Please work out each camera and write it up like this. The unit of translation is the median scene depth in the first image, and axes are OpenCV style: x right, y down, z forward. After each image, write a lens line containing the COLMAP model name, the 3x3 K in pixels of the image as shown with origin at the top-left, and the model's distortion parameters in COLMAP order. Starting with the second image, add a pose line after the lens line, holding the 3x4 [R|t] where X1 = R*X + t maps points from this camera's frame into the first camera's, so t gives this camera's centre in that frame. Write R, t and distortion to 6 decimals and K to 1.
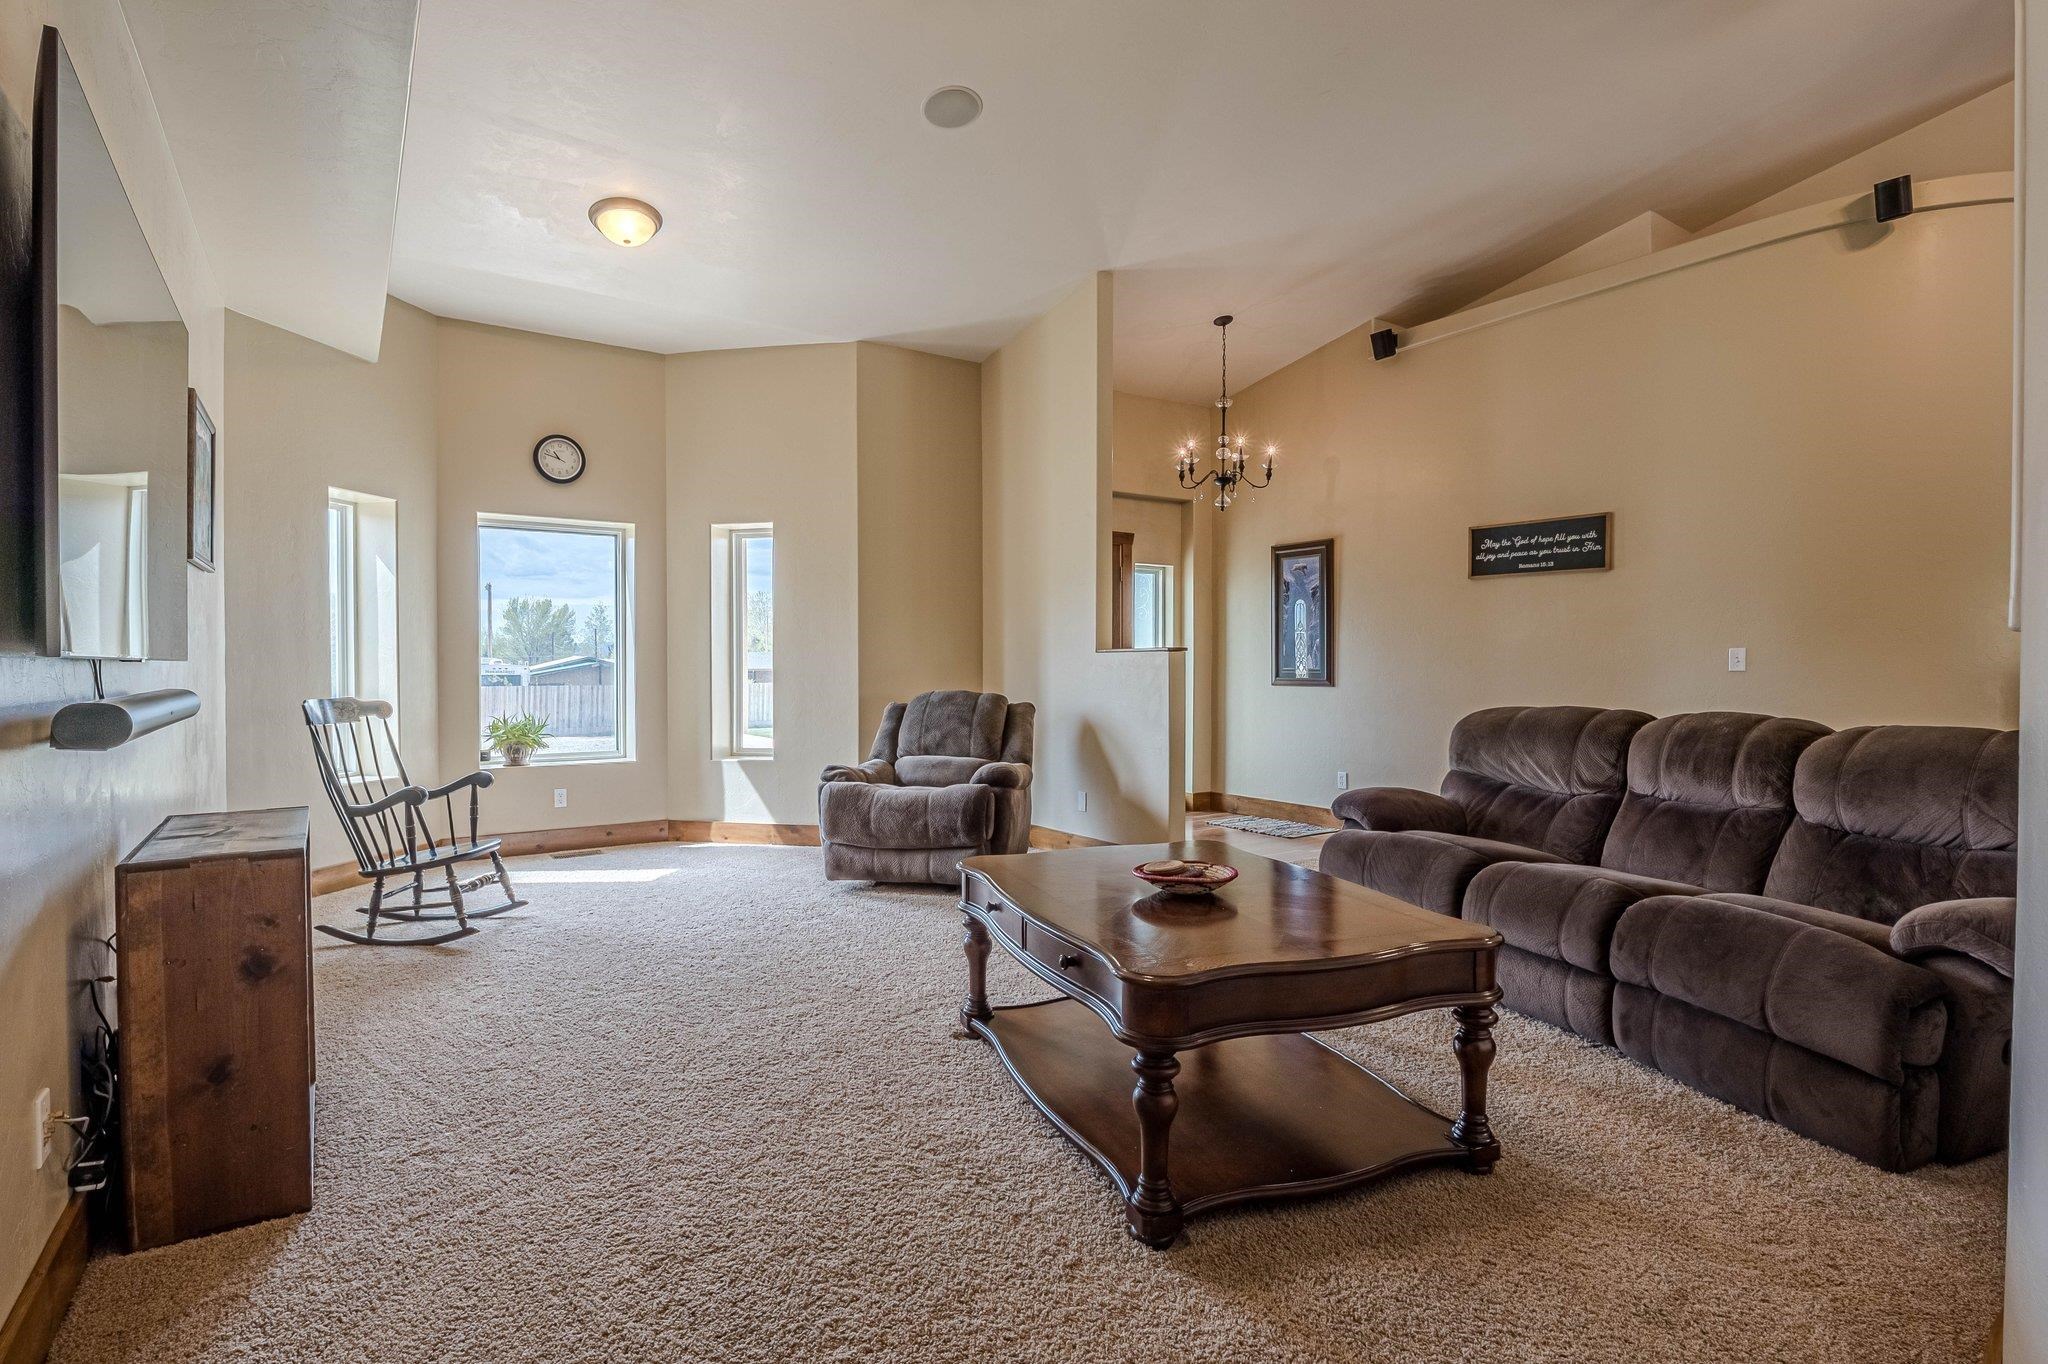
lens RADIAL K [[993.1, 0, 995.3], [0, 993.1, 674.0], [0, 0, 1]] dist [-0.001149, -0.011660]
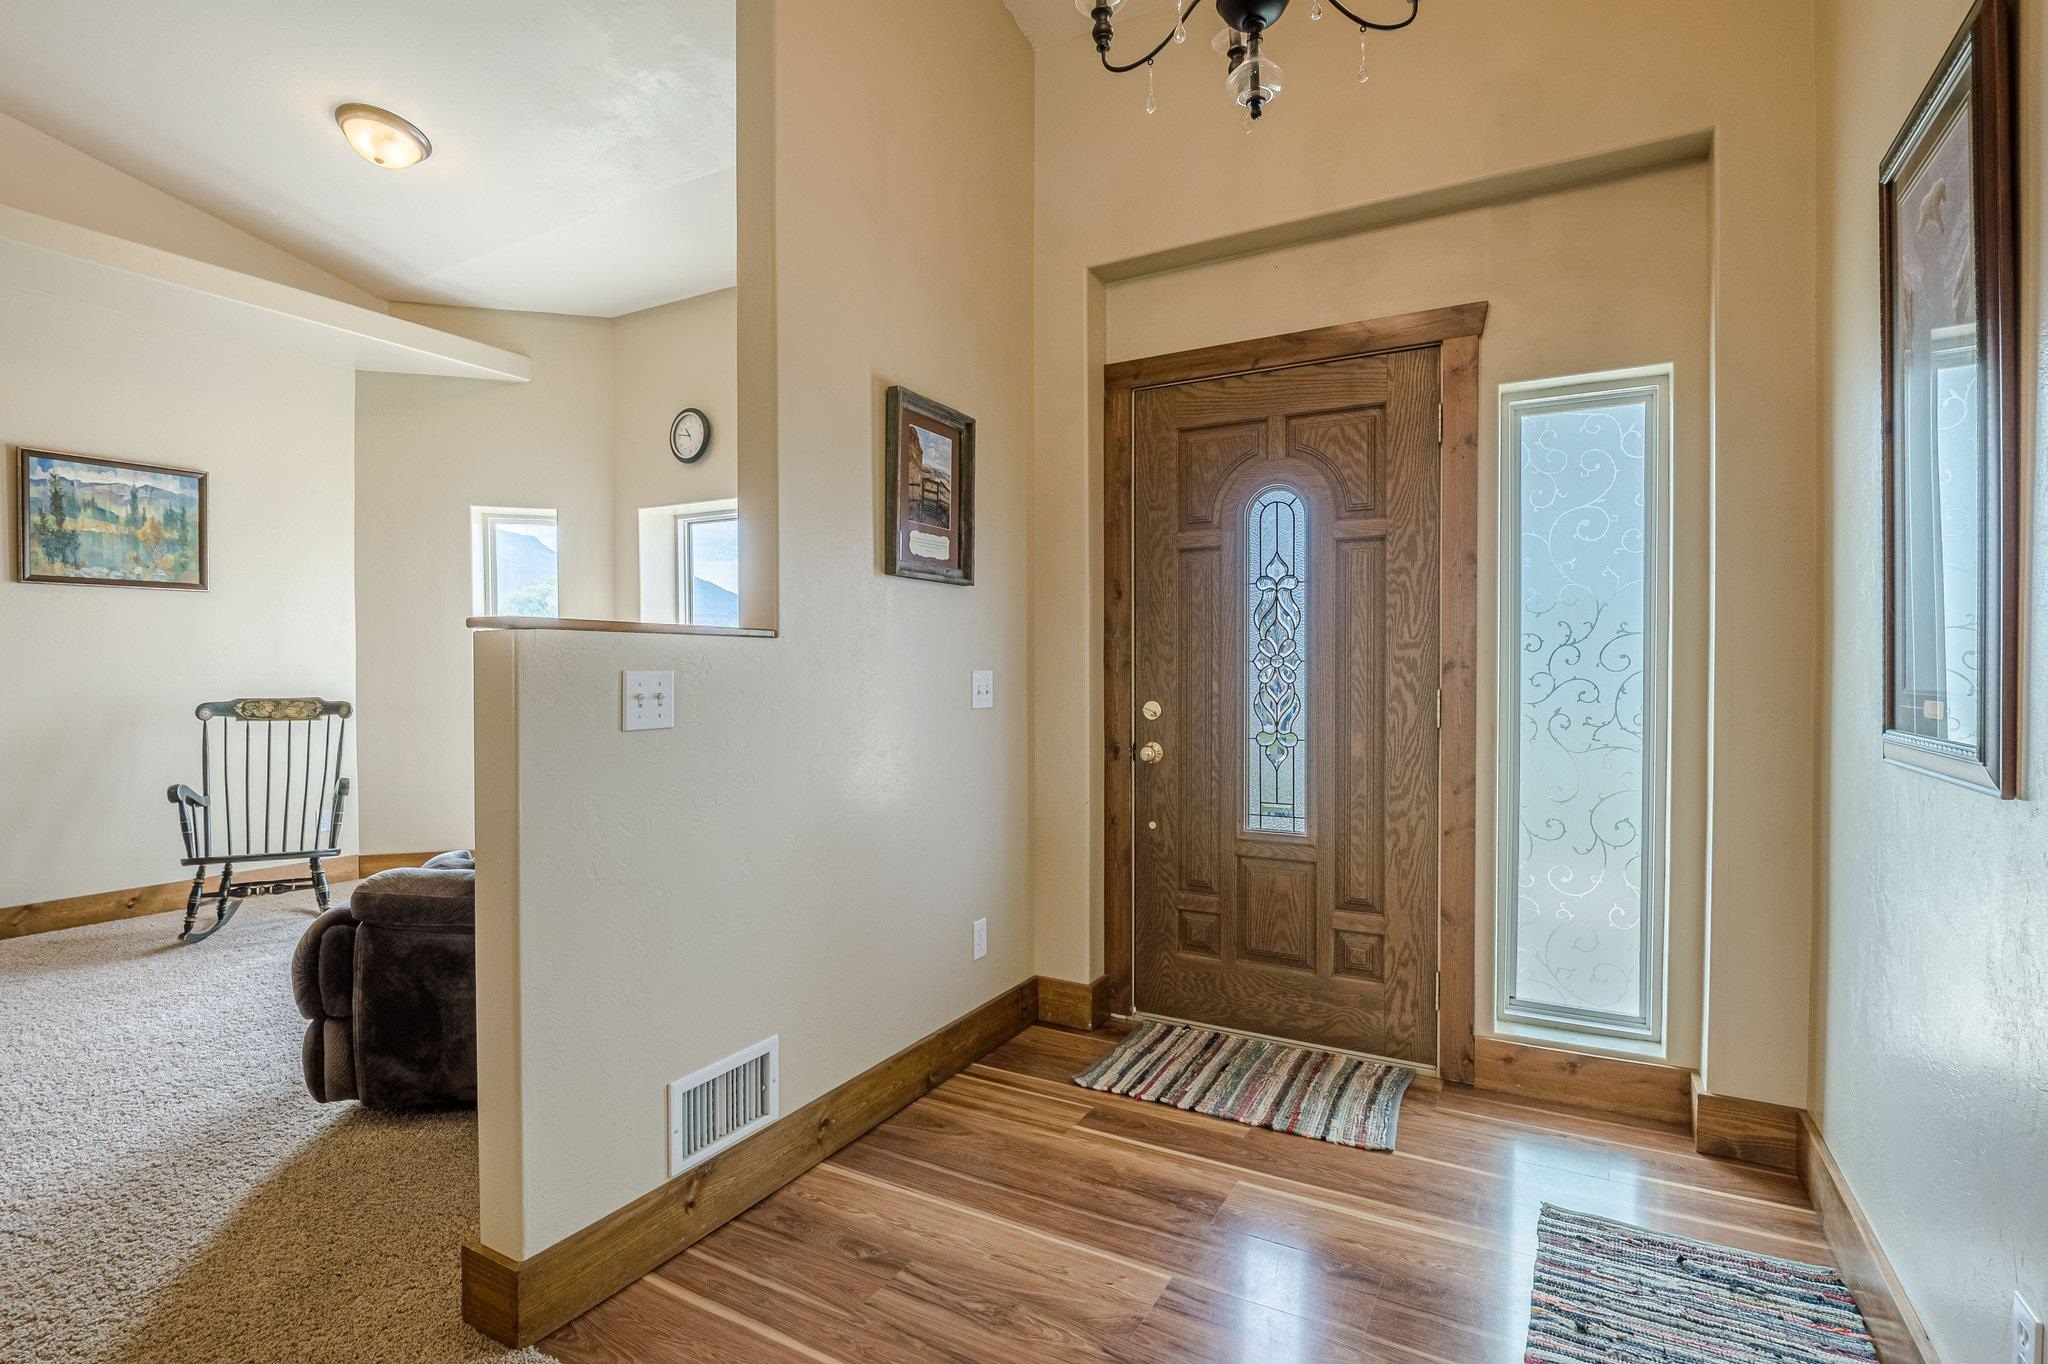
lens RADIAL K [[993.1, 0, 995.3], [0, 993.1, 674.0], [0, 0, 1]] dist [-0.001149, -0.011660]
pose [[0.438786, 0.006832, -0.898565, 0.587123], [-0.014825, 0.999890, 0.000363, -0.012246], [0.898469, 0.013161, 0.438839, 1.073998]]
